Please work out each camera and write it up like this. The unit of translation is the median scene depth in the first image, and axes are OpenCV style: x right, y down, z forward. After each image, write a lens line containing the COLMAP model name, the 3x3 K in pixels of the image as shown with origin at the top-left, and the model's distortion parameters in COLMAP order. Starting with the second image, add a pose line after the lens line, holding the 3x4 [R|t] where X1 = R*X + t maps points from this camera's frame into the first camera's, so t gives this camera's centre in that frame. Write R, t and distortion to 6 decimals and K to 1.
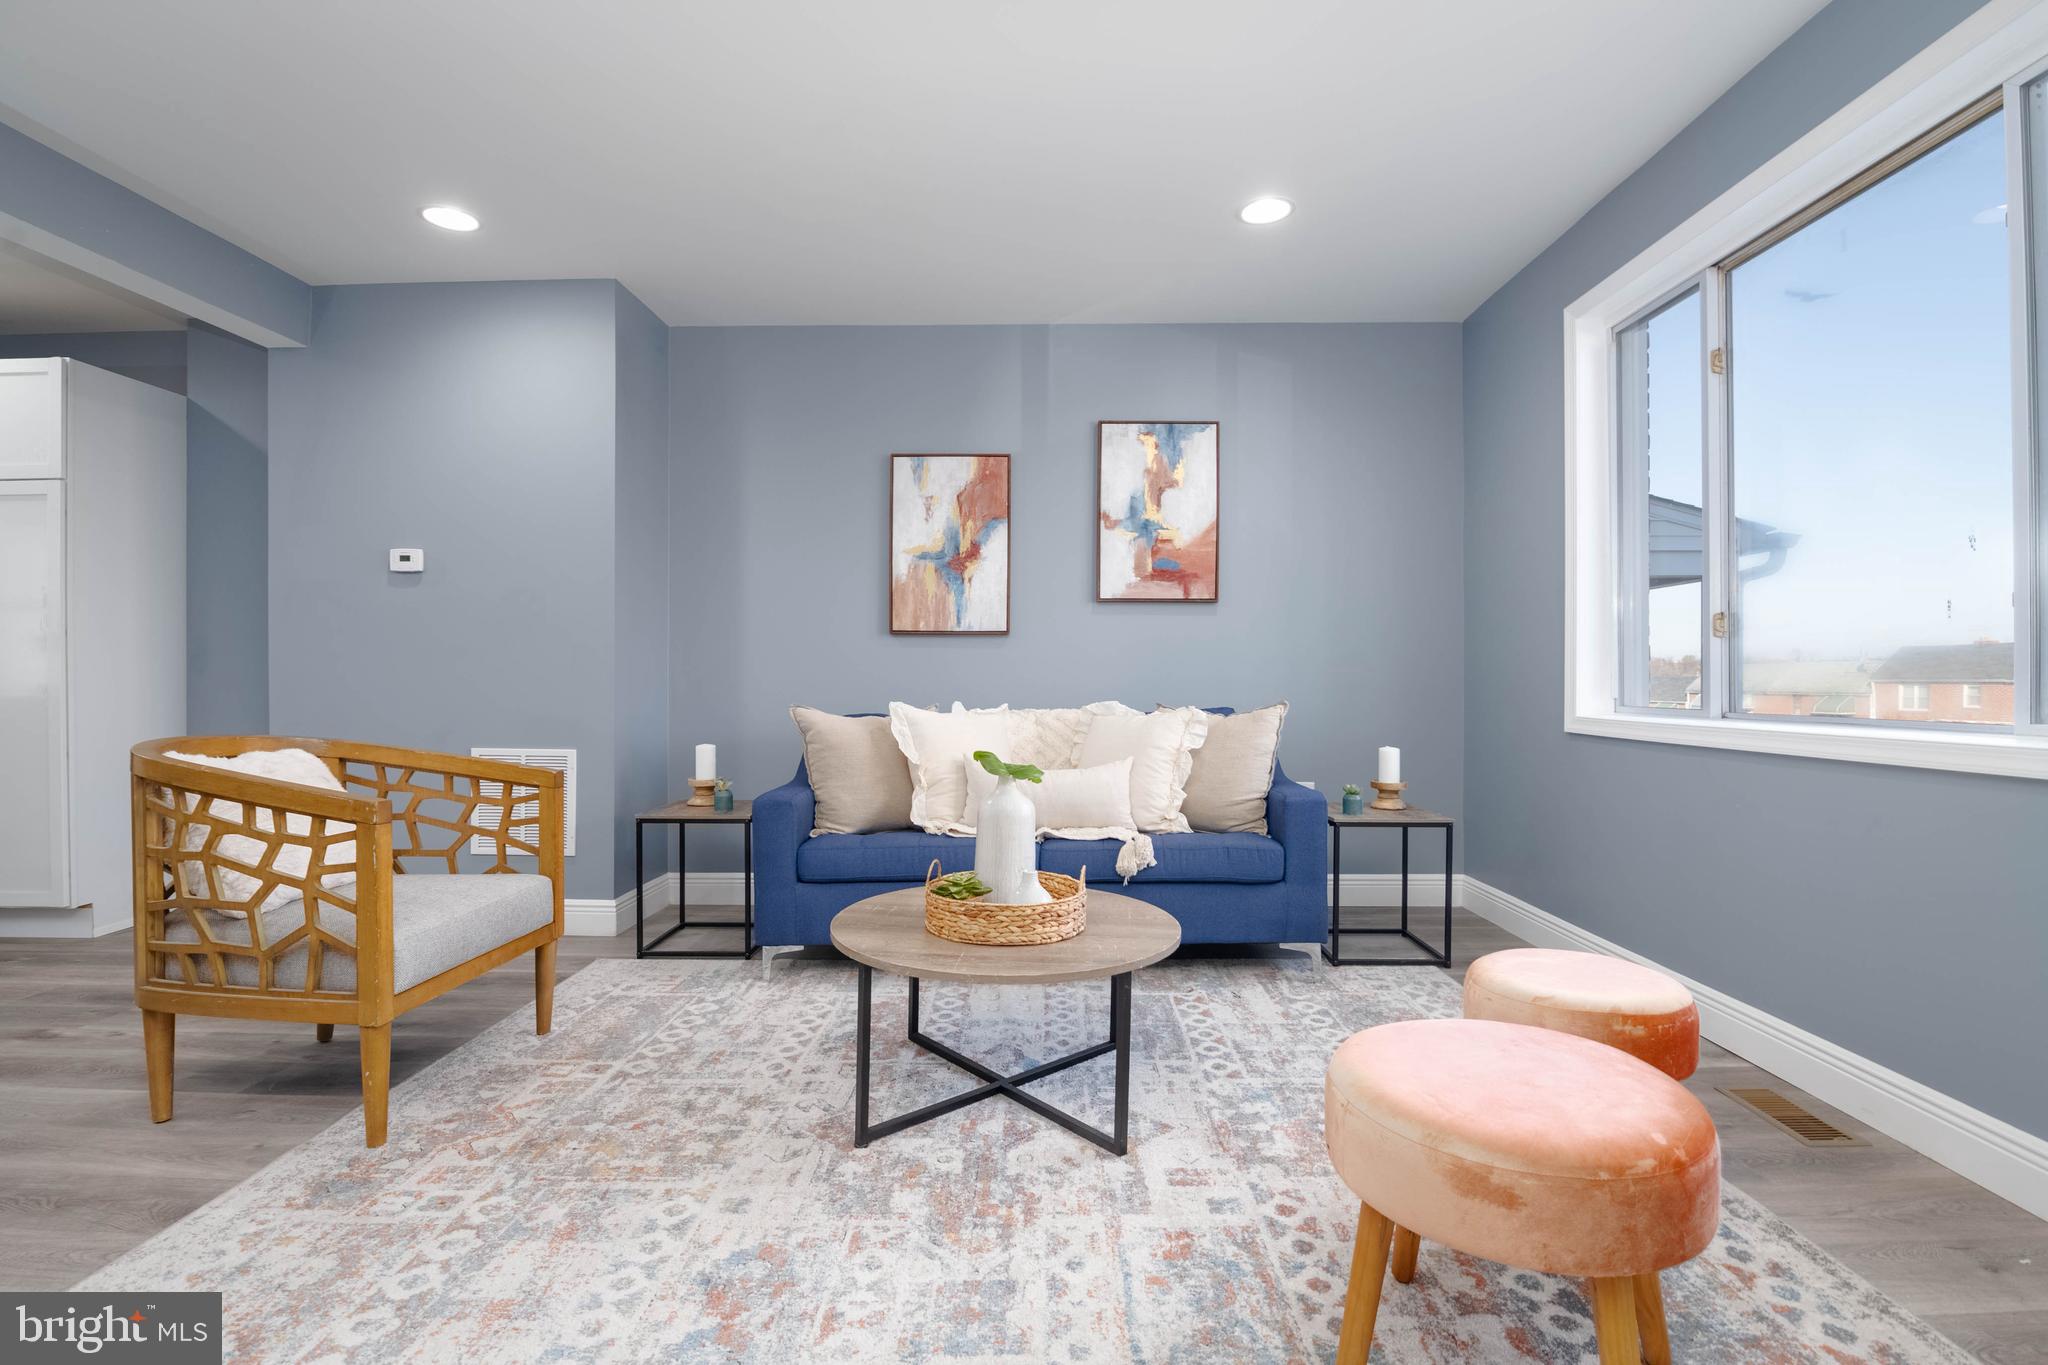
lens RADIAL K [[916.1, 0, 1038.6], [0, 916.1, 684.8], [0, 0, 1]] dist [0.001253, -0.011195]
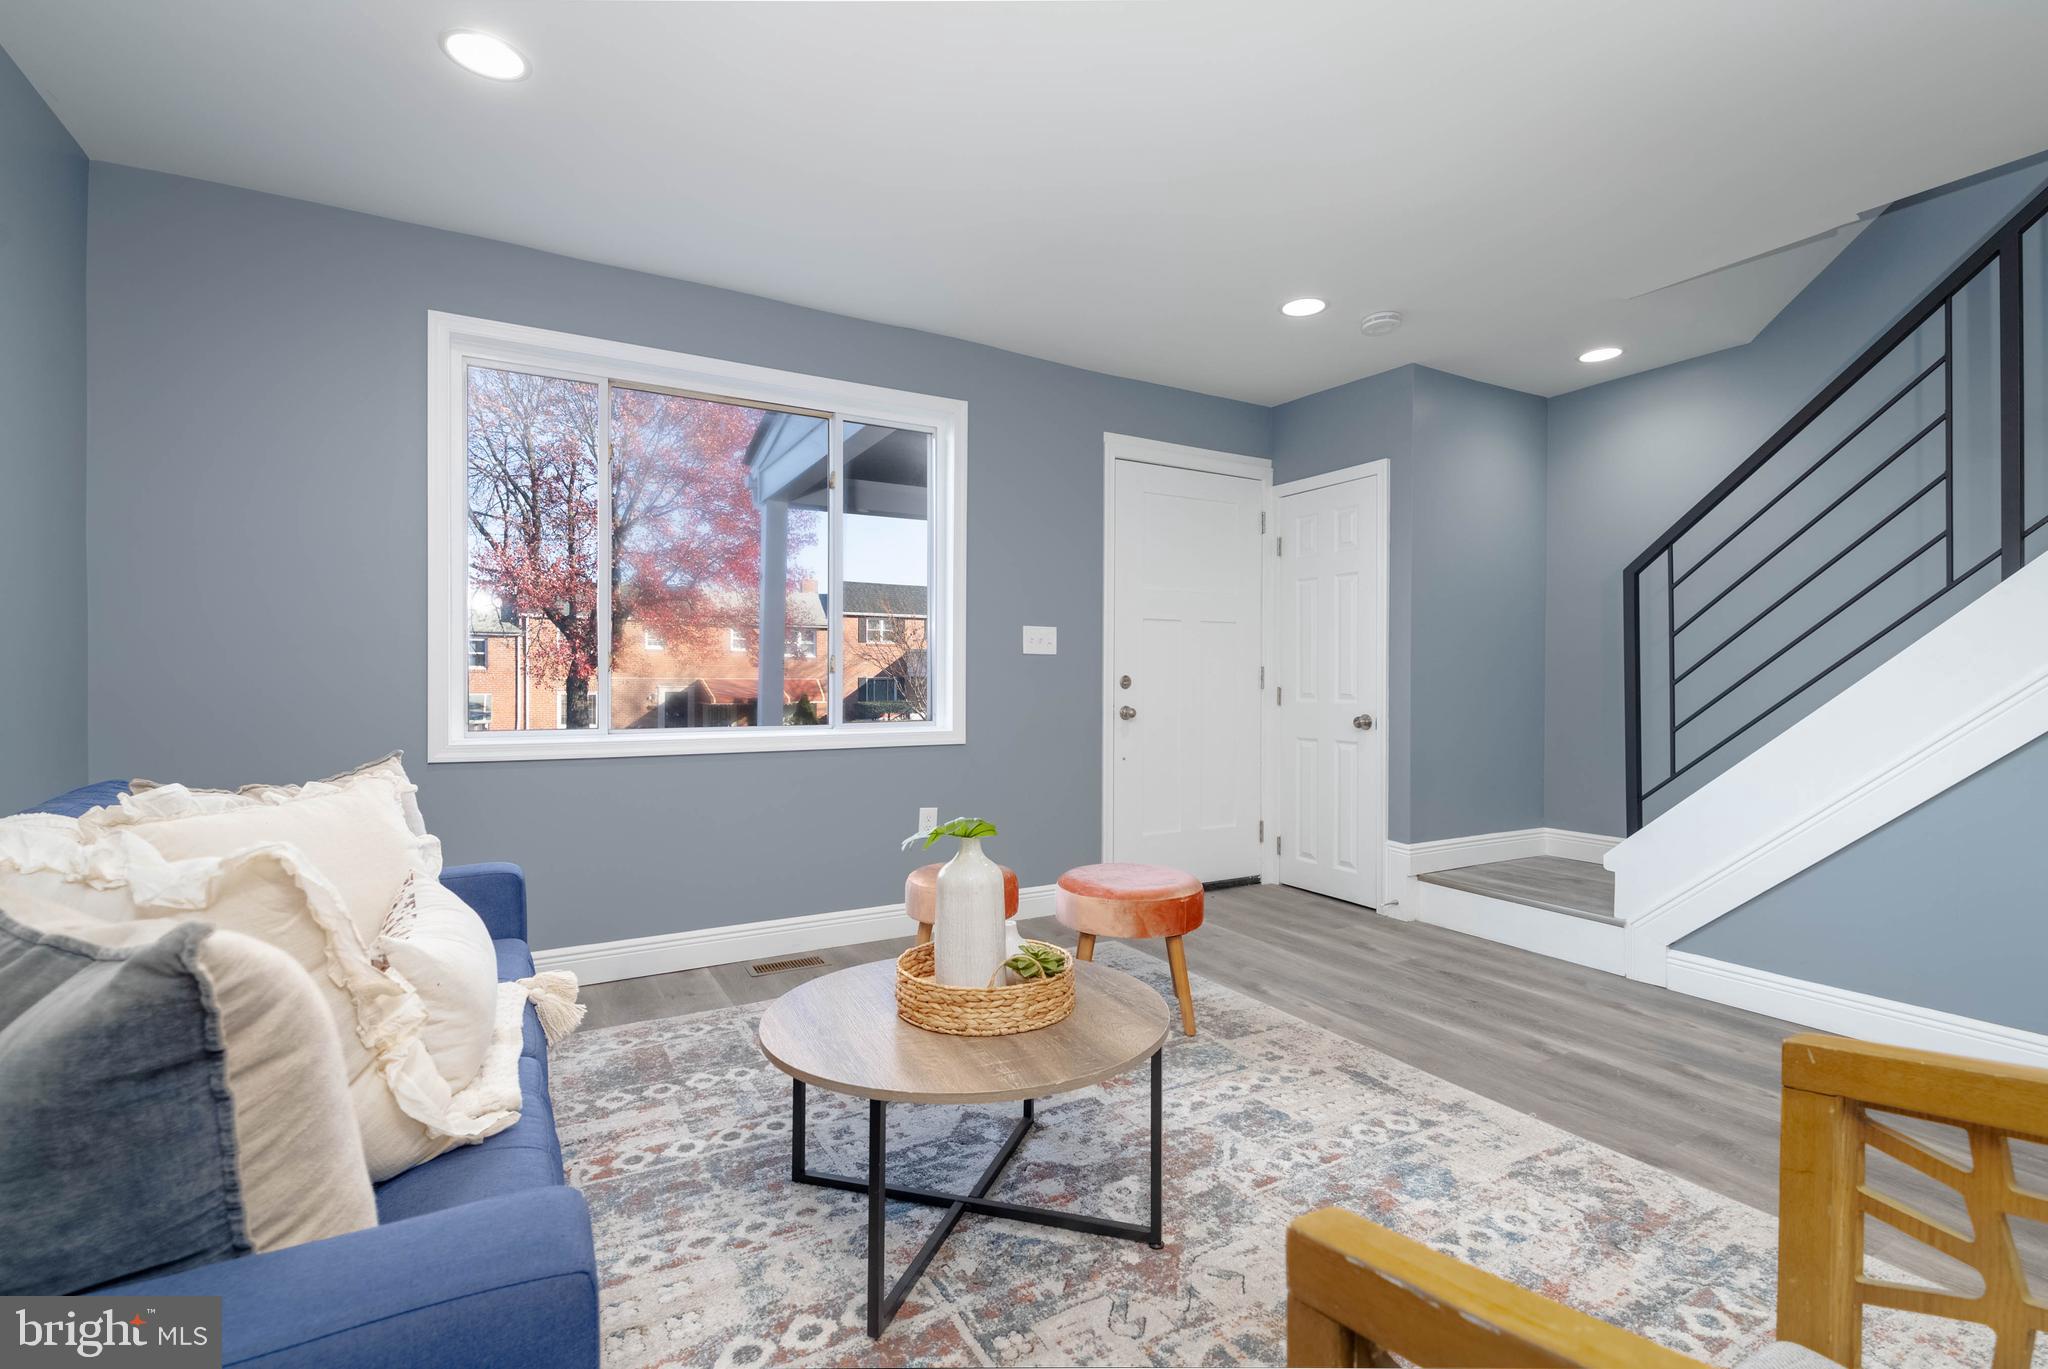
lens RADIAL K [[931.1, 0, 1030.8], [0, 931.1, 685.5], [0, 0, 1]] dist [0.016840, -0.013735]
pose [[-0.507515, -0.008234, 0.861603, -0.477704], [0.001486, 0.999944, 0.010432, -0.030908], [-0.861641, 0.006575, -0.507475, 0.814547]]
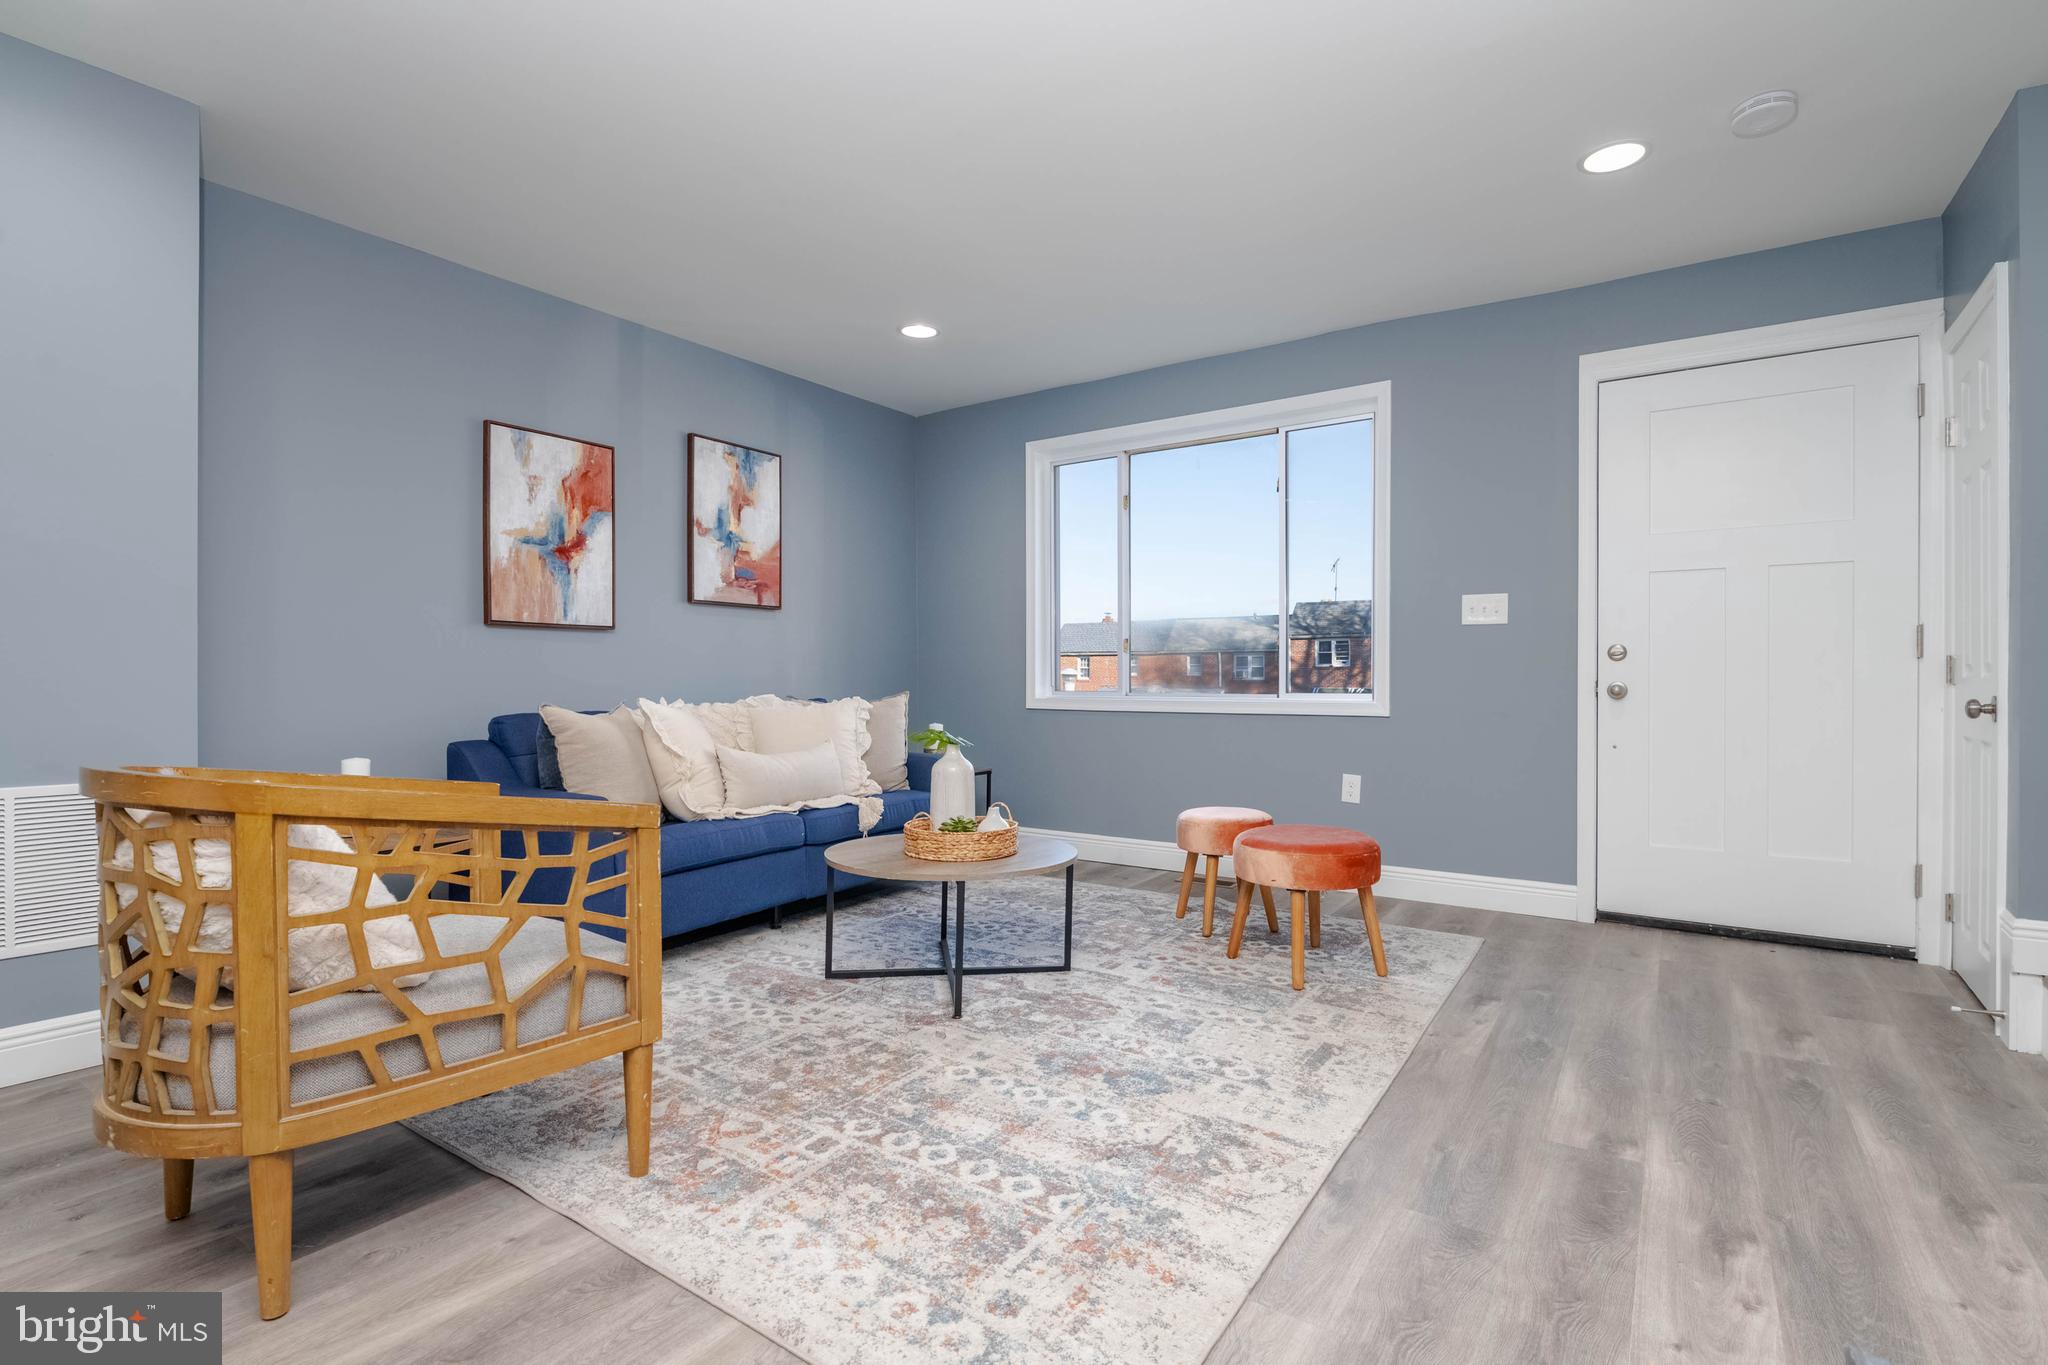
lens RADIAL K [[944.4, 0, 1029.4], [0, 944.4, 684.5], [0, 0, 1]] dist [0.001736, -0.000656]
pose [[0.559002, -0.008359, 0.829124, -0.669629], [0.006397, 0.999963, 0.005768, 0.000768], [-0.829142, 0.002079, 0.559035, 0.065371]]
